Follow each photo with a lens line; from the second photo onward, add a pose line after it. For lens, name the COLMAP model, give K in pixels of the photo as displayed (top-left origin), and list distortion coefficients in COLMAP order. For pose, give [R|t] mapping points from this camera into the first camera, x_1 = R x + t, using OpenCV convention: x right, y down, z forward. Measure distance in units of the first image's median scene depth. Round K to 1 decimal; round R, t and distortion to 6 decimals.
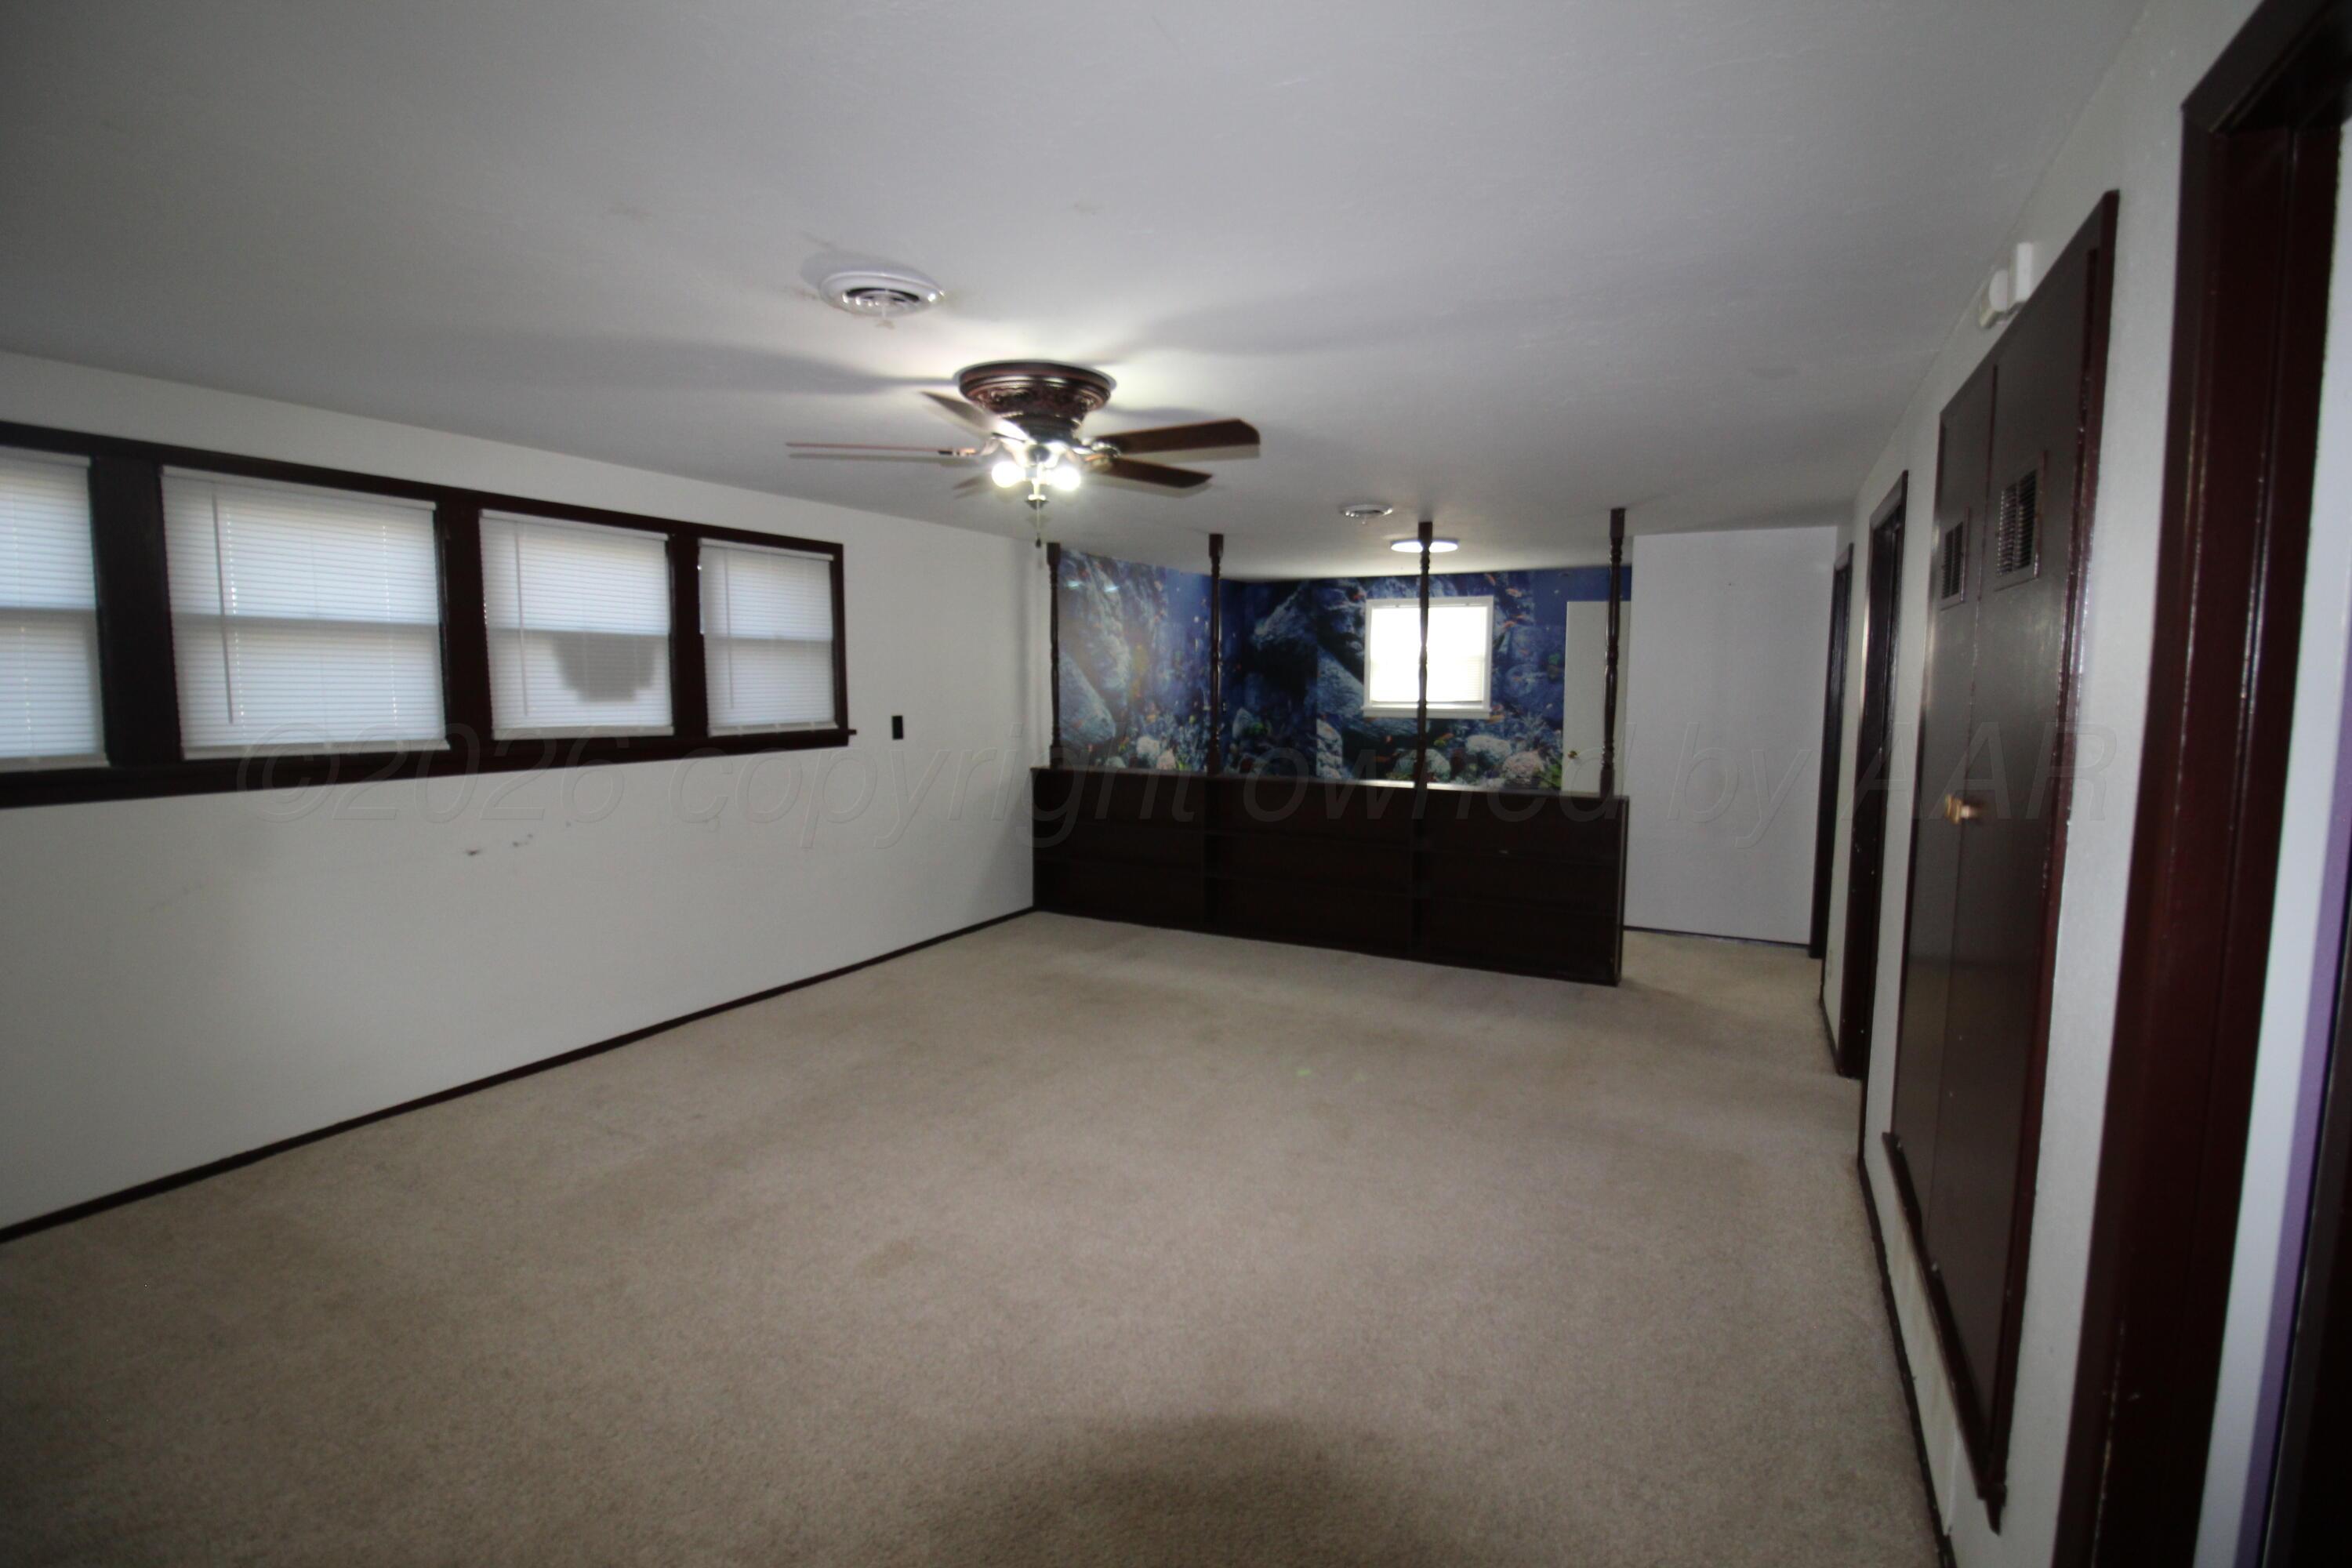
lens RADIAL K [[1089.0, 0, 1183.1], [0, 1089.0, 780.6], [0, 0, 1]] dist [-0.003046, -0.001251]
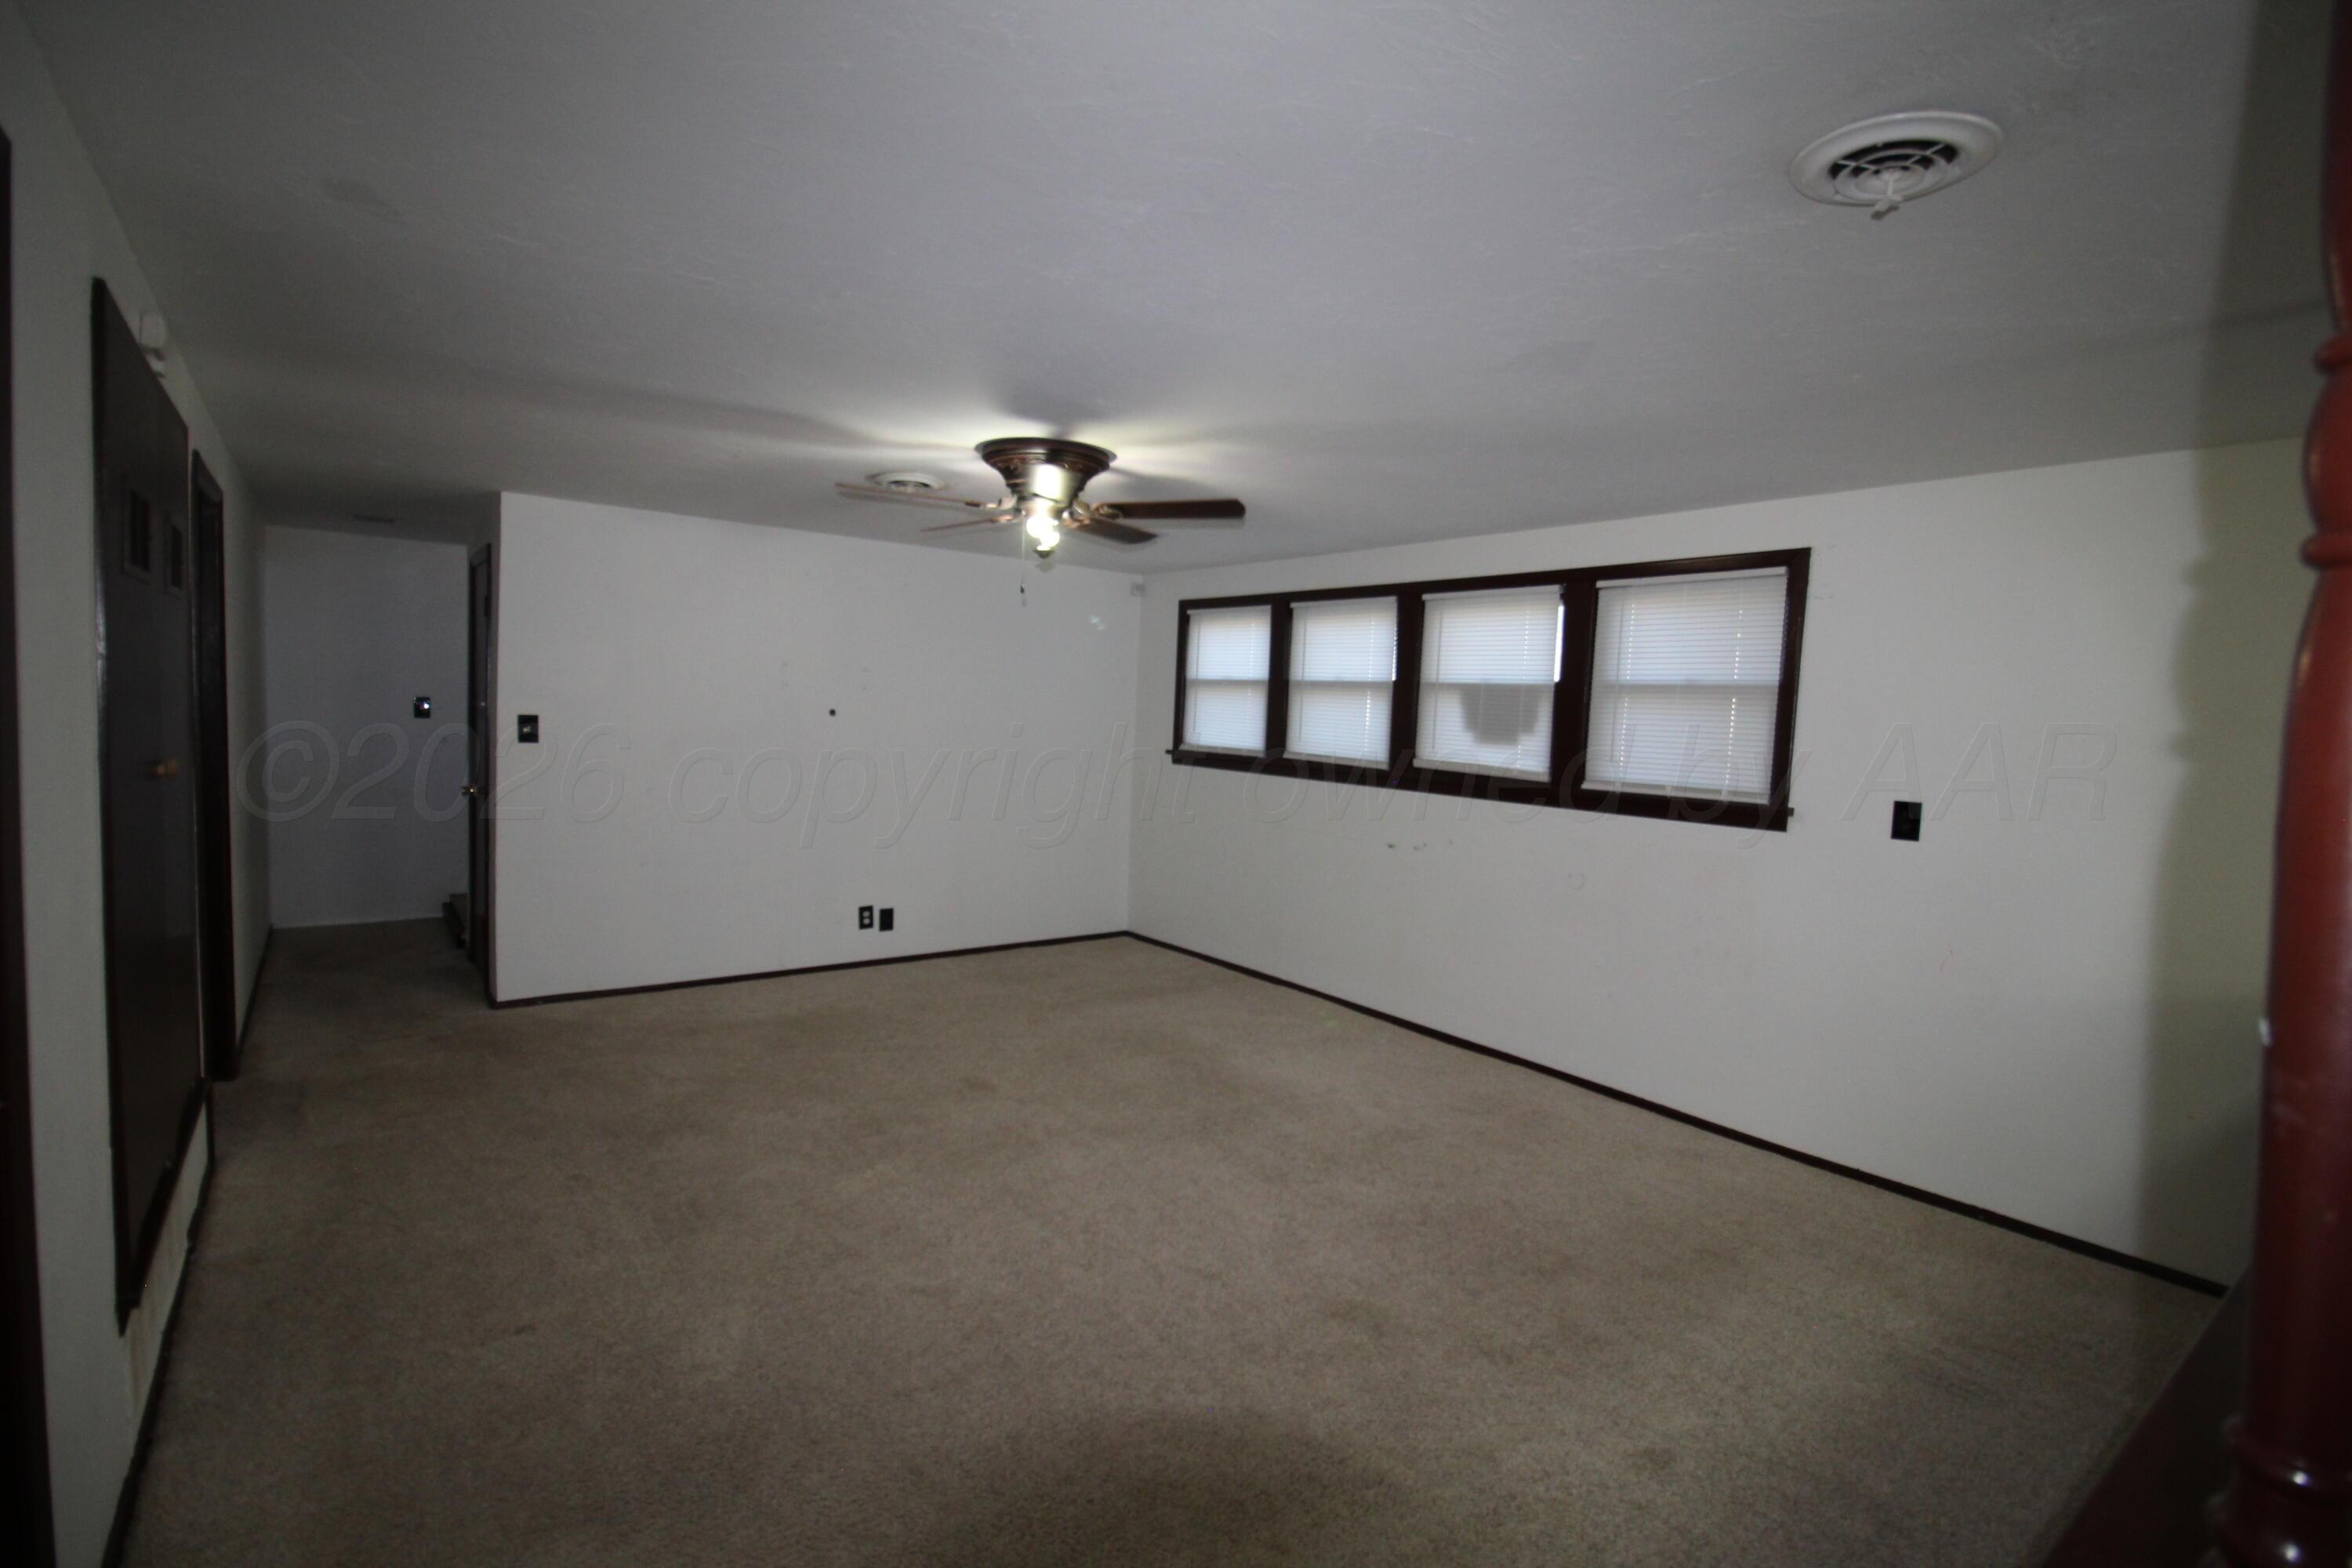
lens RADIAL K [[1089.0, 0, 1183.1], [0, 1089.0, 780.6], [0, 0, 1]] dist [-0.003046, -0.001251]
pose [[-0.417665, 0.035618, -0.907903, 0.323134], [-0.131626, 0.986319, 0.099247, -0.054183], [0.899016, 0.160956, -0.407262, 0.605542]]
